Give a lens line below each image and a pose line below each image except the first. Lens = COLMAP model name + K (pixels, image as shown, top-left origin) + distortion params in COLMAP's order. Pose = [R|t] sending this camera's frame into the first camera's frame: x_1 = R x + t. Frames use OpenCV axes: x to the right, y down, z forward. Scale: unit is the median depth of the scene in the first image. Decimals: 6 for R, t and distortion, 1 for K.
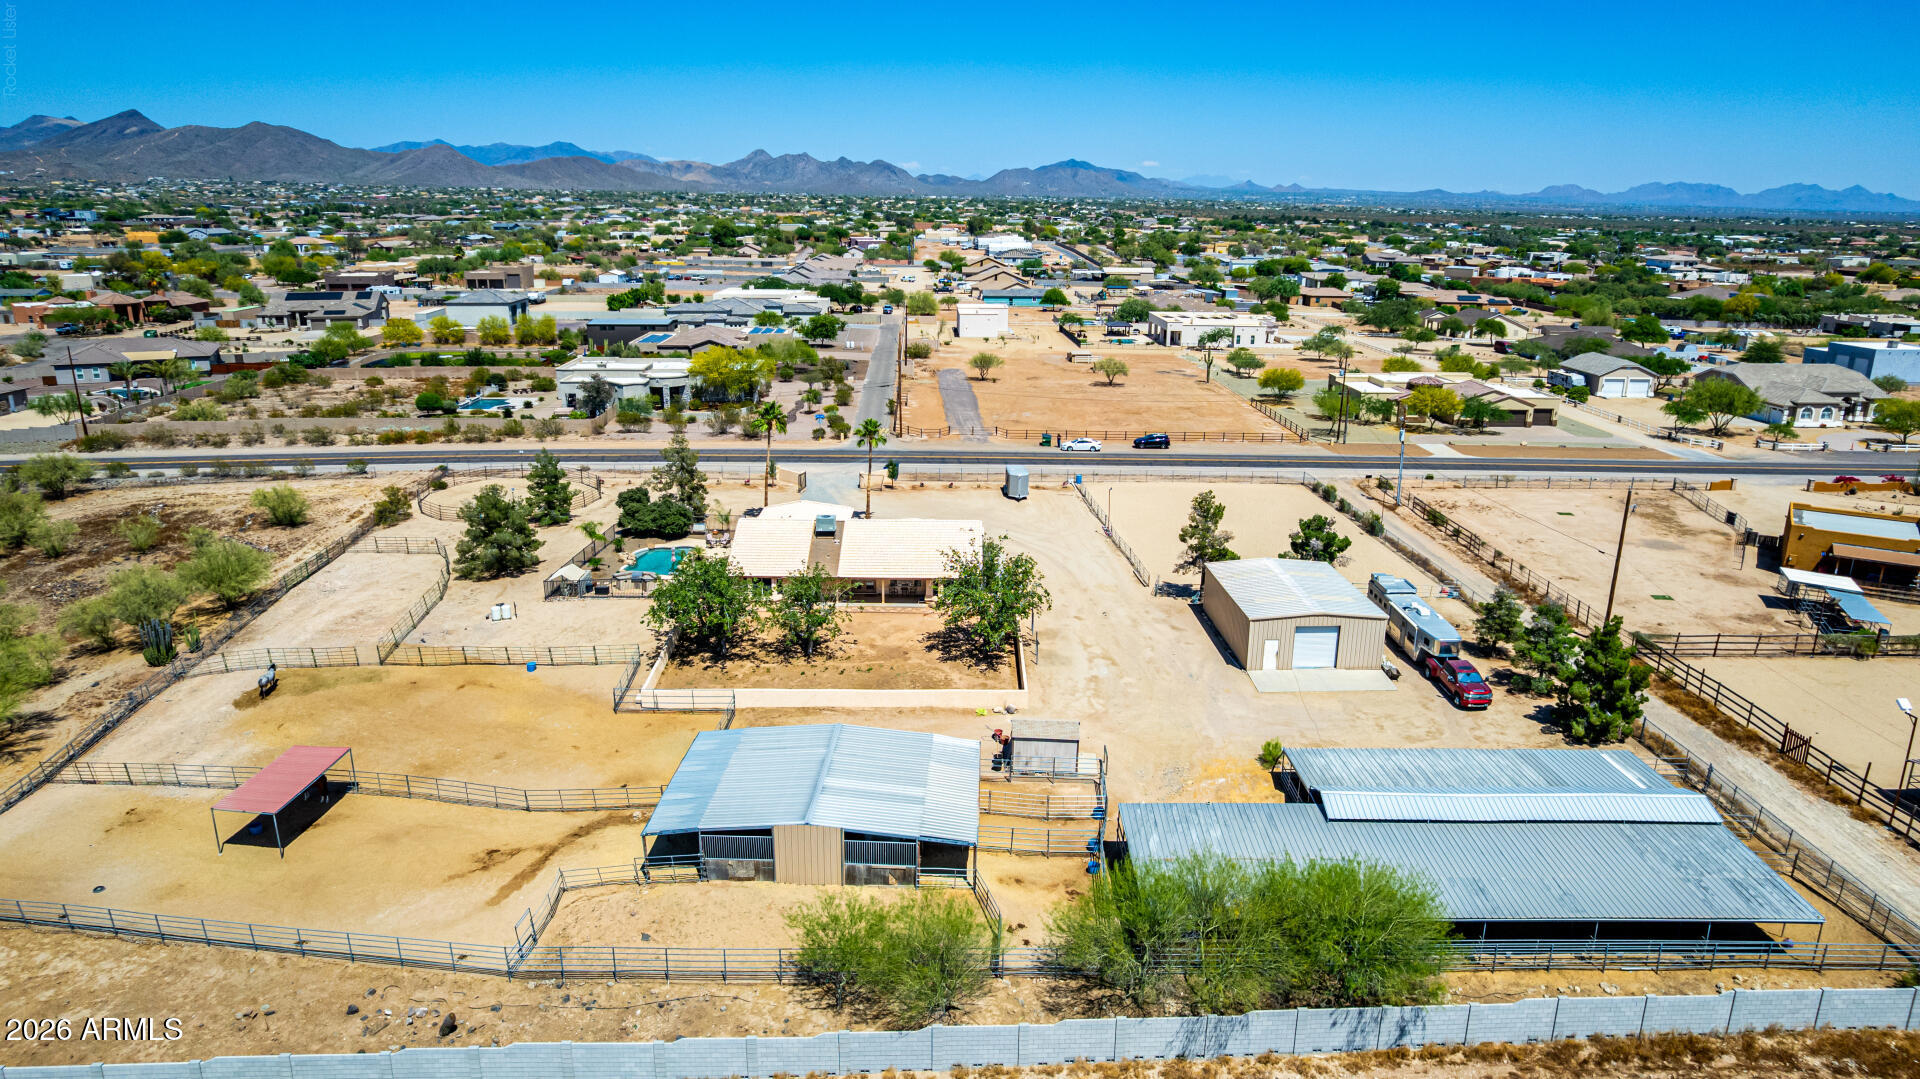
lens RADIAL K [[1226.2, 0, 972.1], [0, 1226.2, 538.4], [0, 0, 1]] dist [-0.078377, 0.071075]
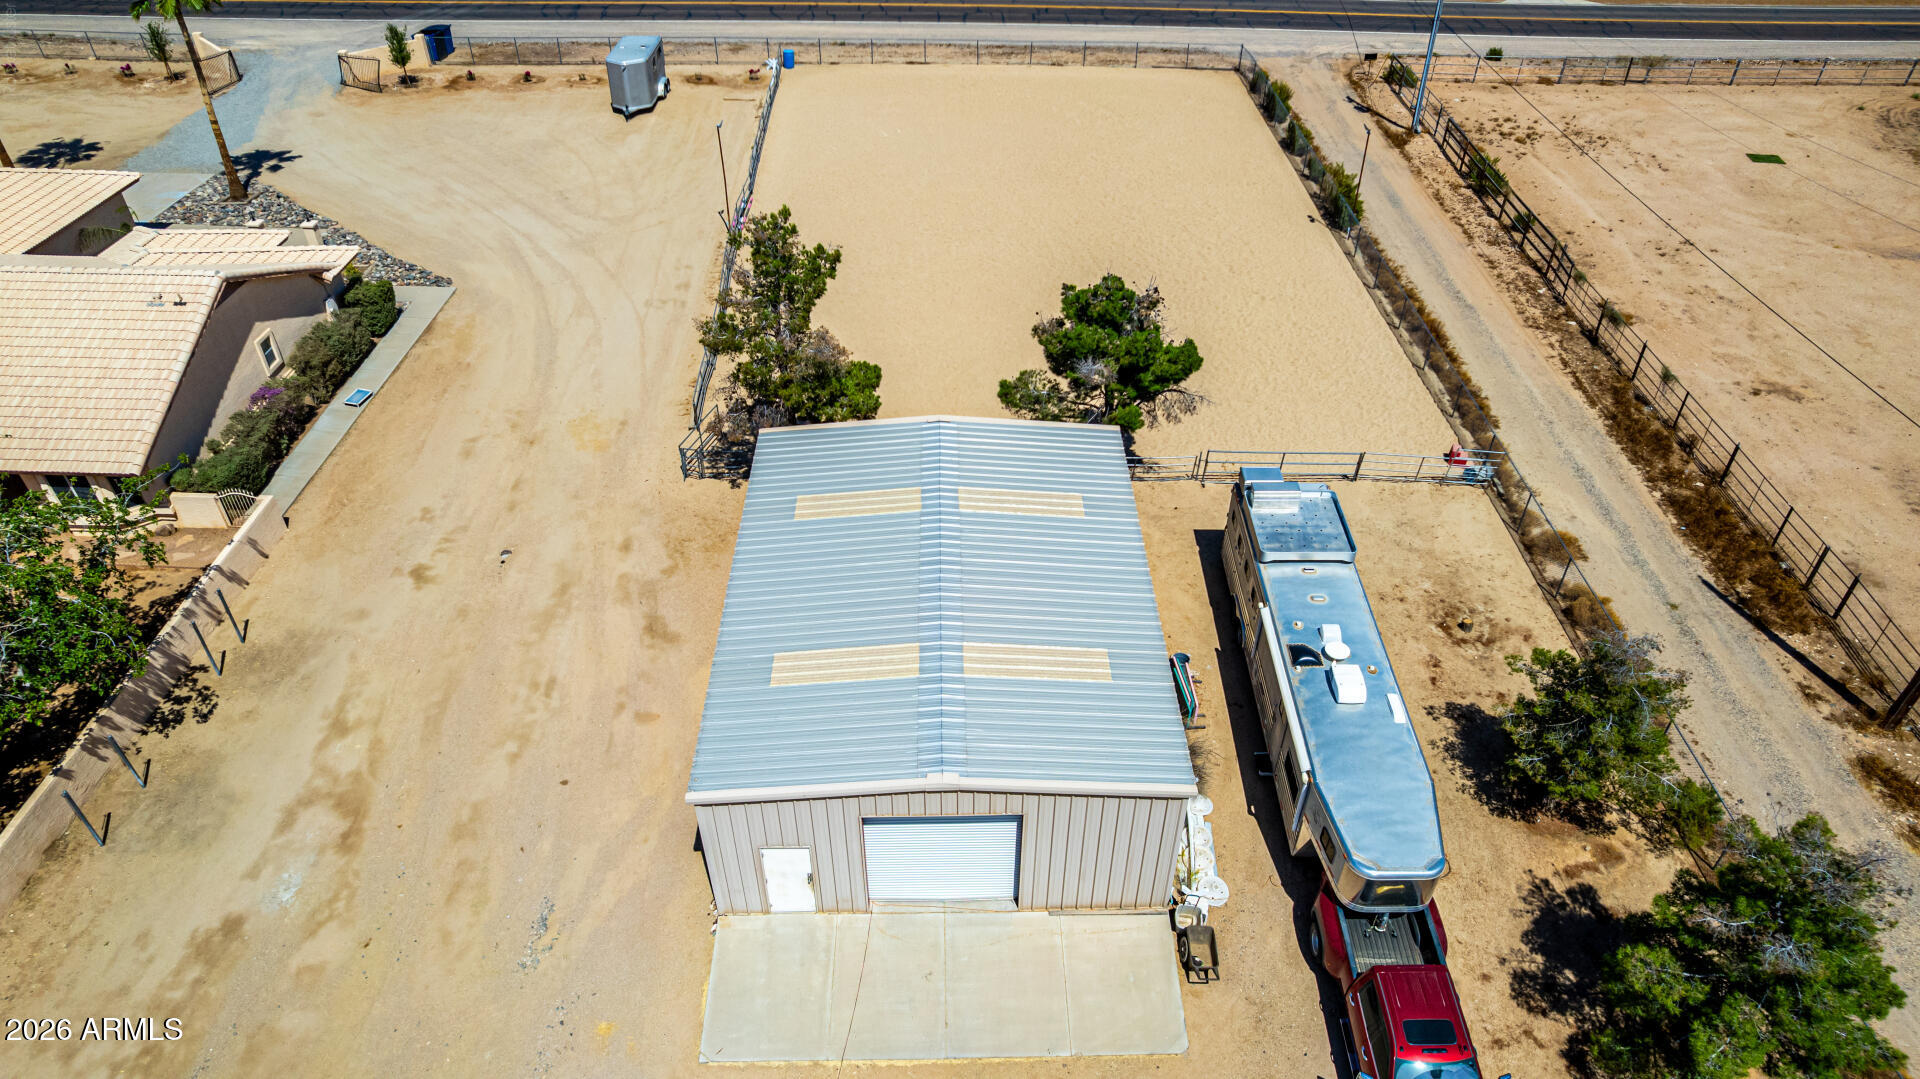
lens RADIAL K [[1226.2, 0, 972.1], [0, 1226.2, 538.4], [0, 0, 1]] dist [-0.078377, 0.071075]
pose [[0.999426, 0.016596, -0.029527, 0.202364], [-0.003879, 0.922086, 0.386965, -0.067315], [0.033649, -0.386628, 0.921622, 0.515734]]
